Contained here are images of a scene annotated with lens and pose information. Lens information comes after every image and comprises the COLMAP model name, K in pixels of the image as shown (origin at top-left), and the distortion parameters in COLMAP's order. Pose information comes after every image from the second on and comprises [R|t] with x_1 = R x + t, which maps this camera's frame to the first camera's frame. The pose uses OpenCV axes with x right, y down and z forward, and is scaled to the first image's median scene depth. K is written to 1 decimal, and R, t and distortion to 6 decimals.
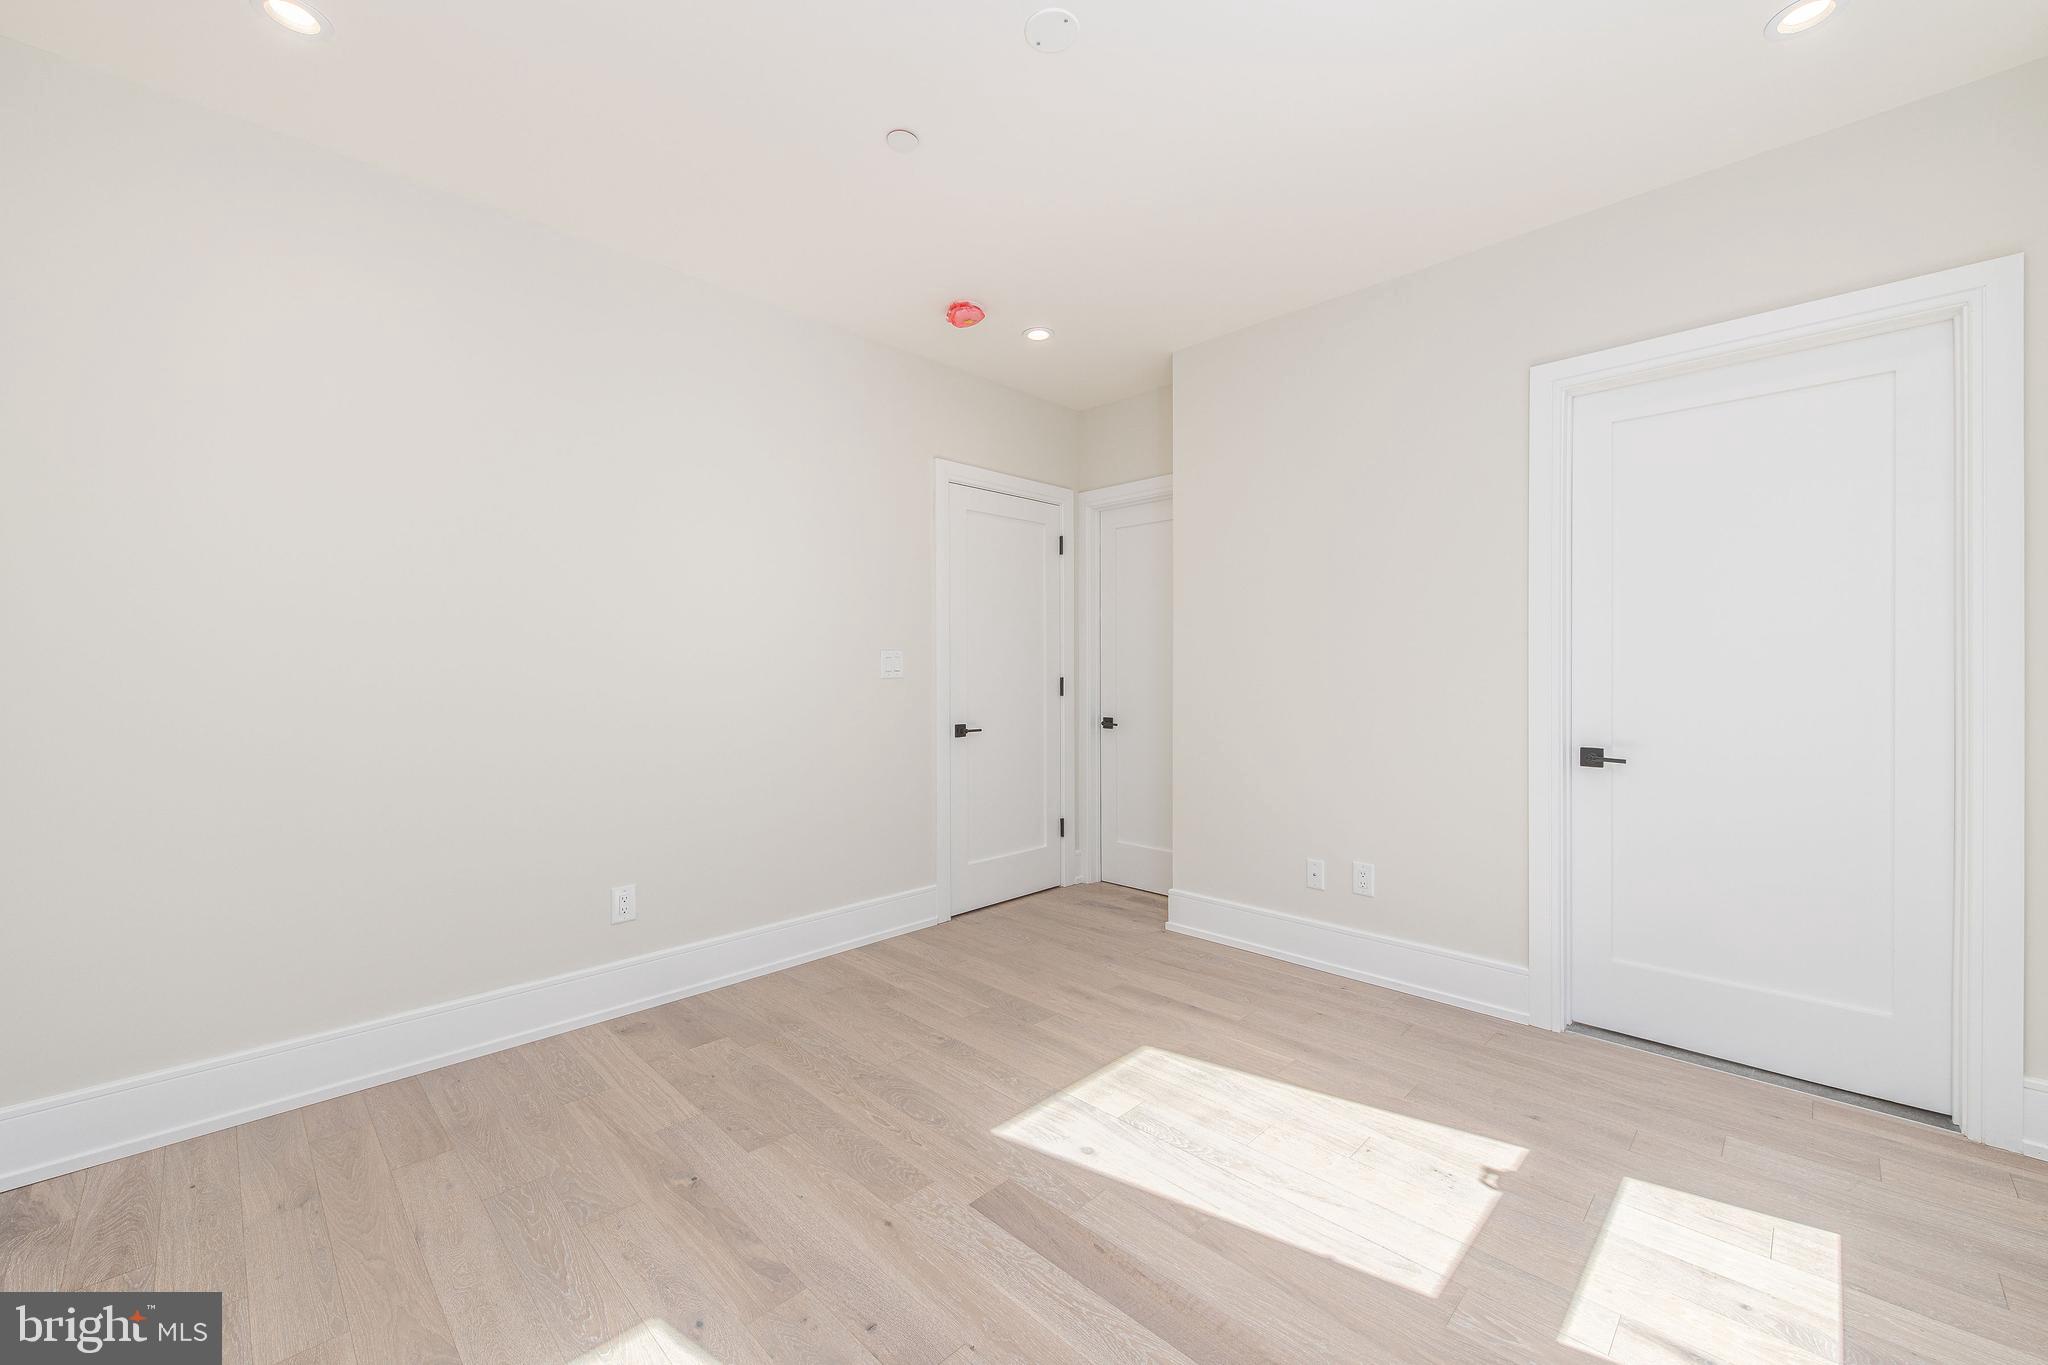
lens RADIAL K [[813.9, 0, 1022.8], [0, 813.9, 669.5], [0, 0, 1]] dist [0.008102, -0.002087]
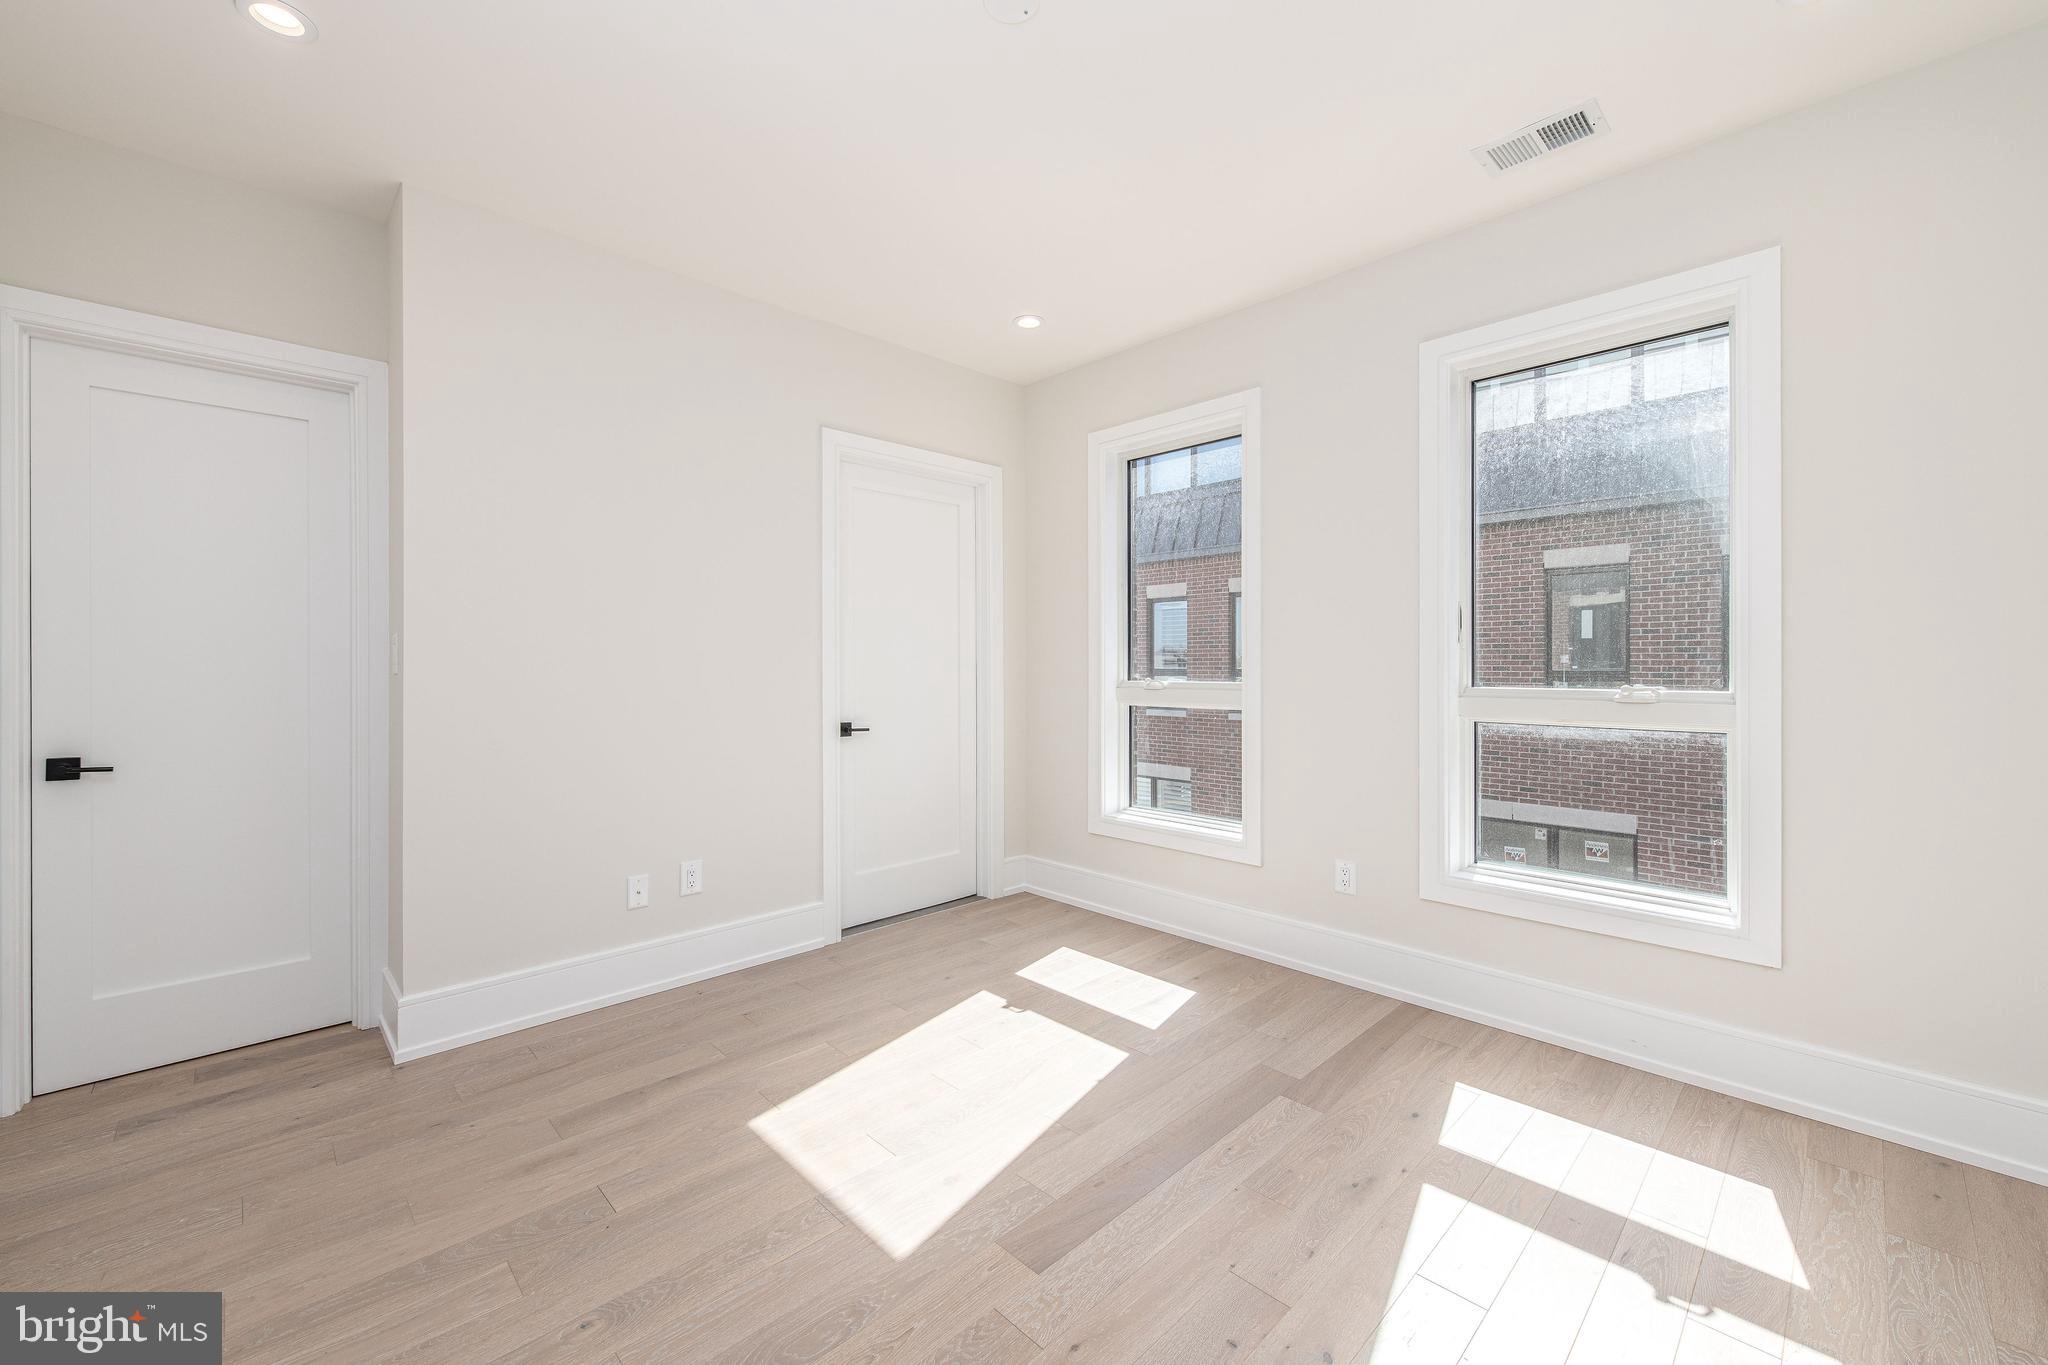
lens RADIAL K [[813.9, 0, 1013.8], [0, 813.9, 672.2], [0, 0, 1]] dist [0.008102, -0.002087]
pose [[0.028717, -0.007842, 0.999557, -0.771873], [0.000075, 0.999969, 0.007843, 0.002080], [-0.999588, -0.000150, 0.028717, 0.823661]]
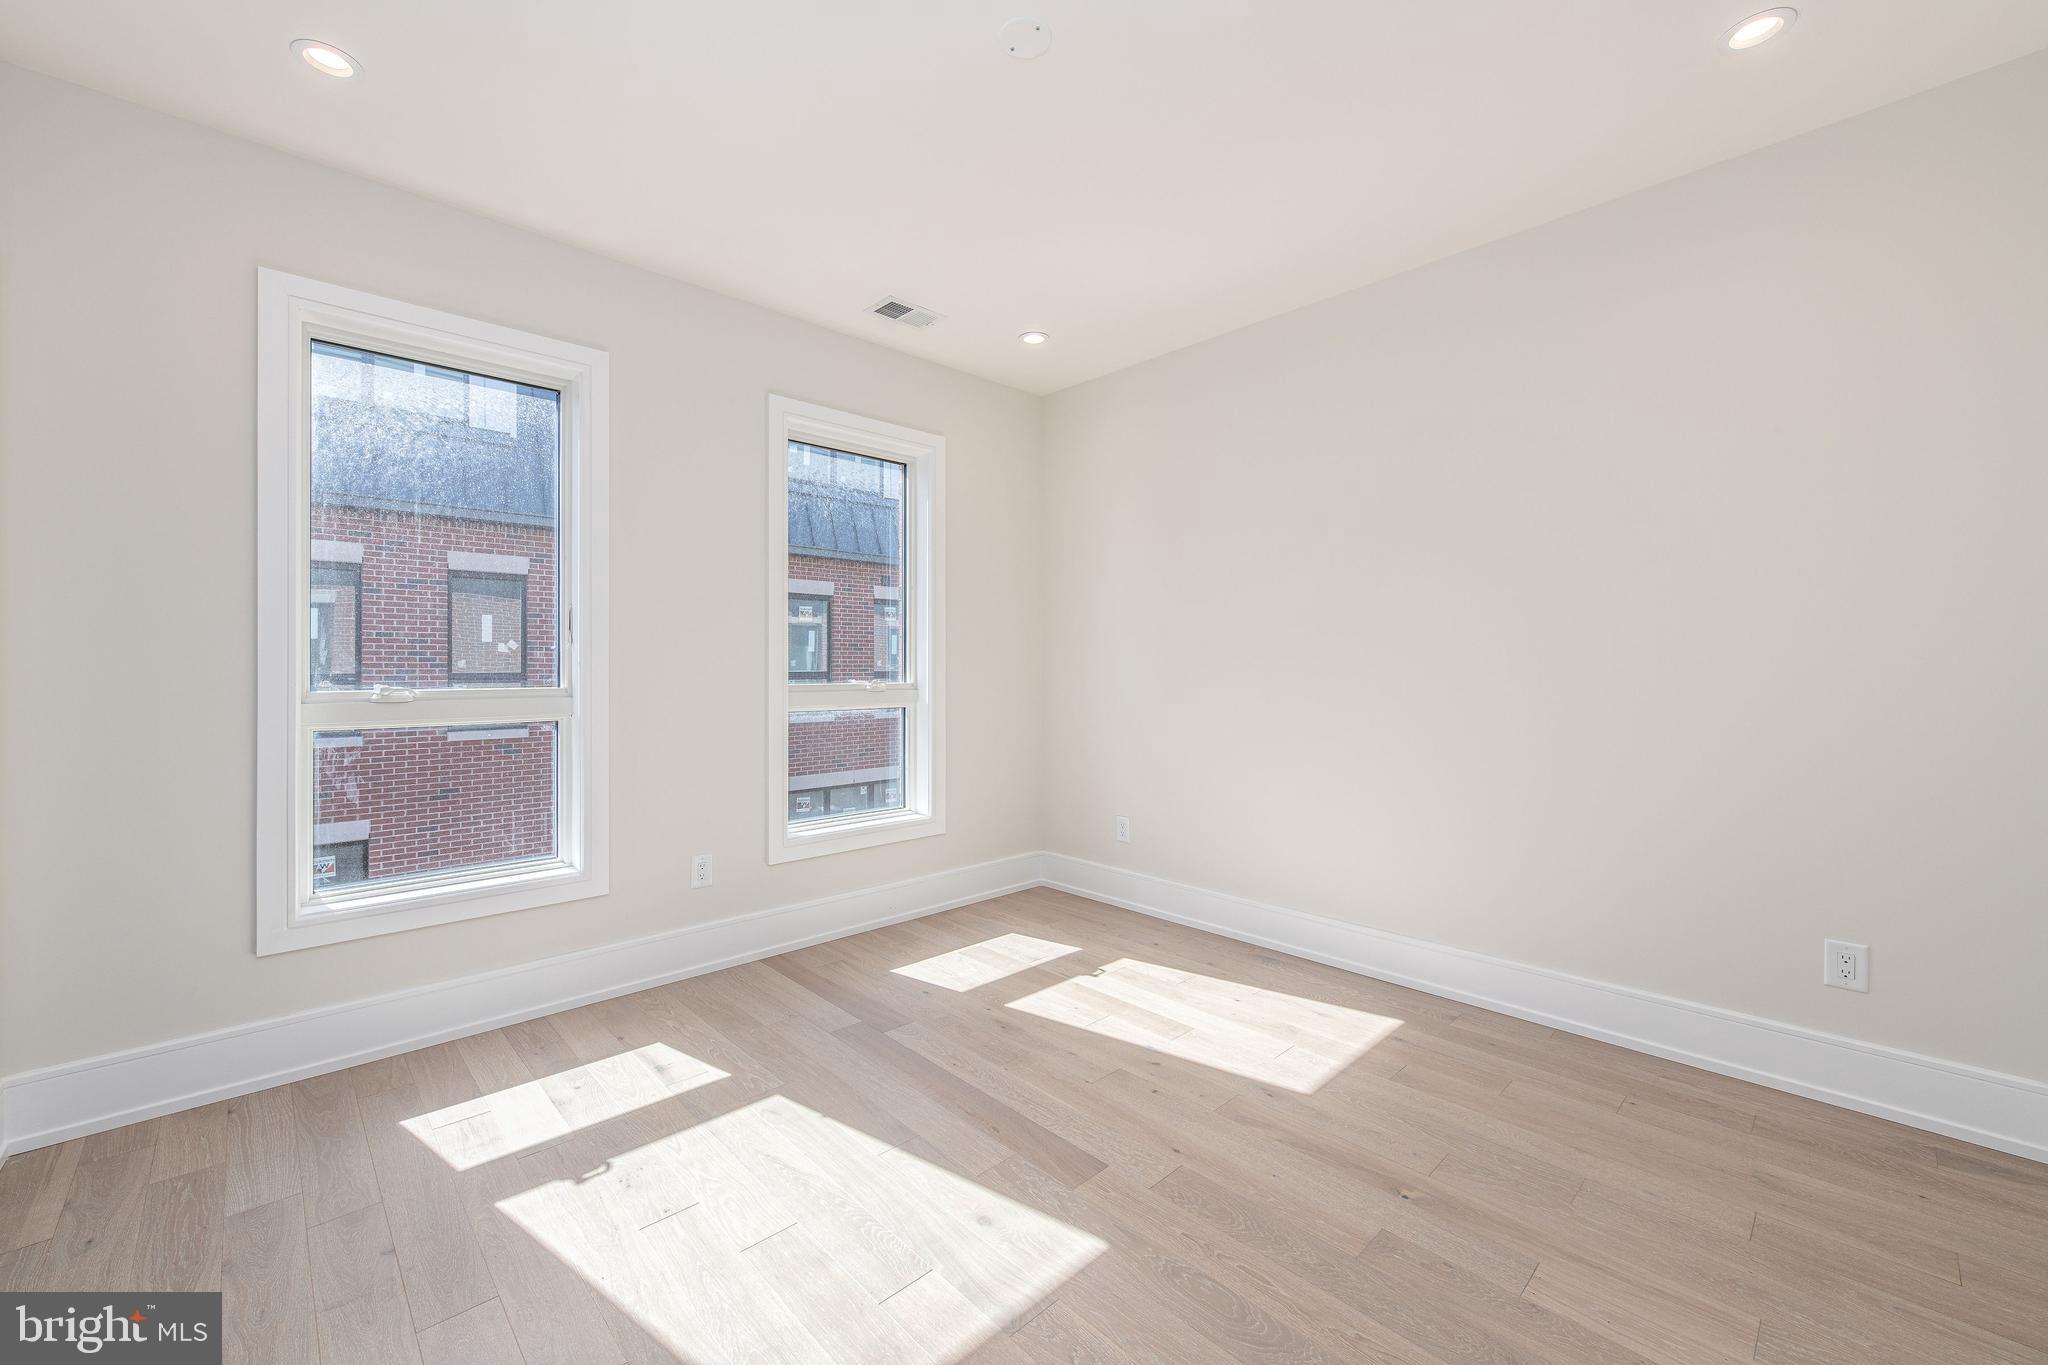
lens RADIAL K [[813.9, 0, 1013.5], [0, 813.9, 673.7], [0, 0, 1]] dist [0.008102, -0.002087]
pose [[-0.999301, 0.002098, 0.037324, 0.013989], [0.002379, 0.999969, 0.007482, 0.005065], [-0.037307, 0.007565, -0.999275, 1.696748]]
